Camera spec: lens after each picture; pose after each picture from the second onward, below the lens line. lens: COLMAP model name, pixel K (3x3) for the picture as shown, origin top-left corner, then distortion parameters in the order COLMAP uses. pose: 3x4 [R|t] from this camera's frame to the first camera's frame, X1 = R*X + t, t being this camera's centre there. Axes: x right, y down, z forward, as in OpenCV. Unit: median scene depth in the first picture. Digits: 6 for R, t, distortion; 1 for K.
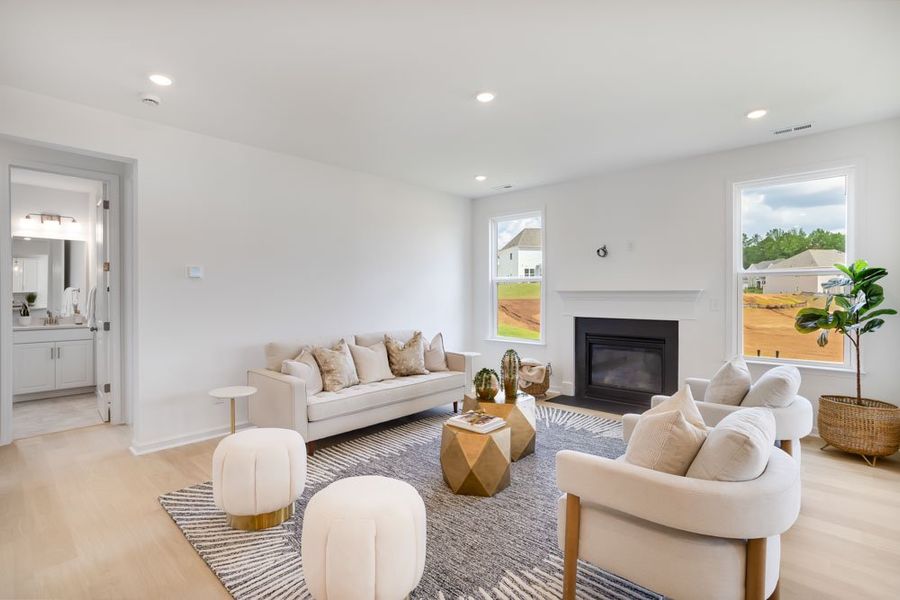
lens RADIAL K [[431.1, 0, 448.0], [0, 431.1, 296.3], [0, 0, 1]] dist [-0.010110, 0.002979]
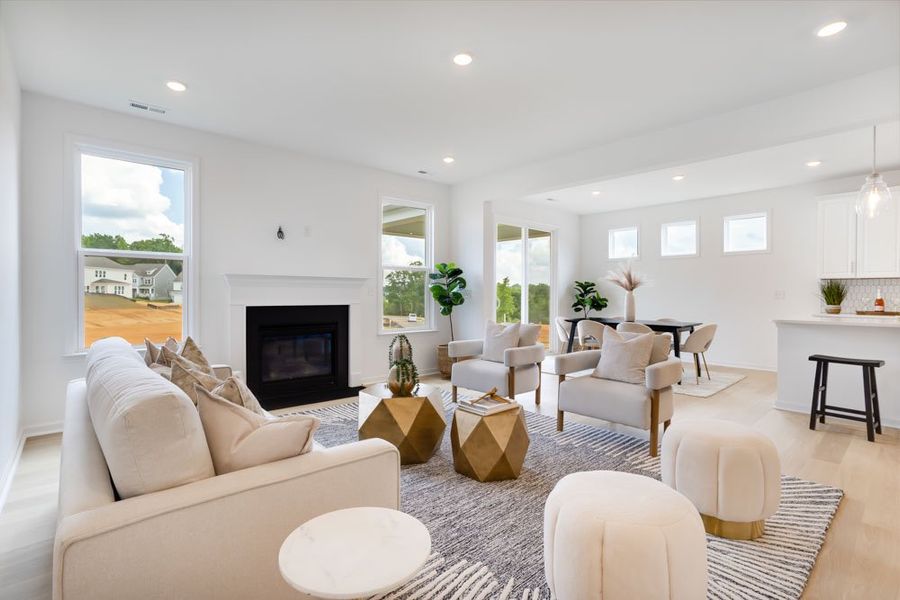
lens RADIAL K [[431.1, 0, 442.9], [0, 431.1, 290.6], [0, 0, 1]] dist [-0.010110, 0.002979]
pose [[0.093719, 0.010756, 0.995541, -0.630771], [0.003200, 0.999933, -0.011105, 0.035751], [-0.995594, 0.004227, 0.093679, 0.711845]]
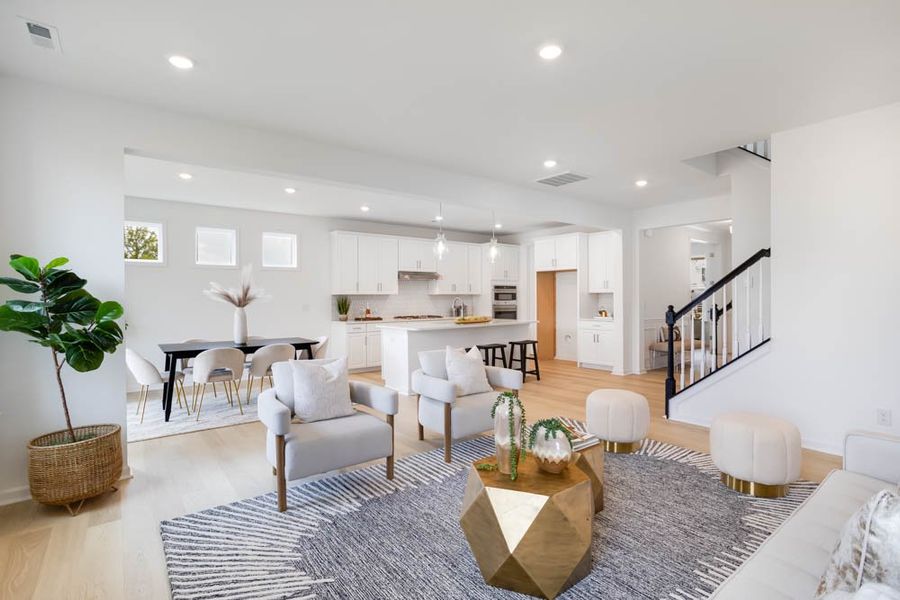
lens RADIAL K [[431.1, 0, 451.7], [0, 431.1, 302.7], [0, 0, 1]] dist [-0.010110, 0.002979]
pose [[-0.988964, 0.006596, 0.148011, 0.137406], [0.009271, 0.999806, 0.017389, -0.007506], [-0.147868, 0.018569, -0.988833, 1.345879]]
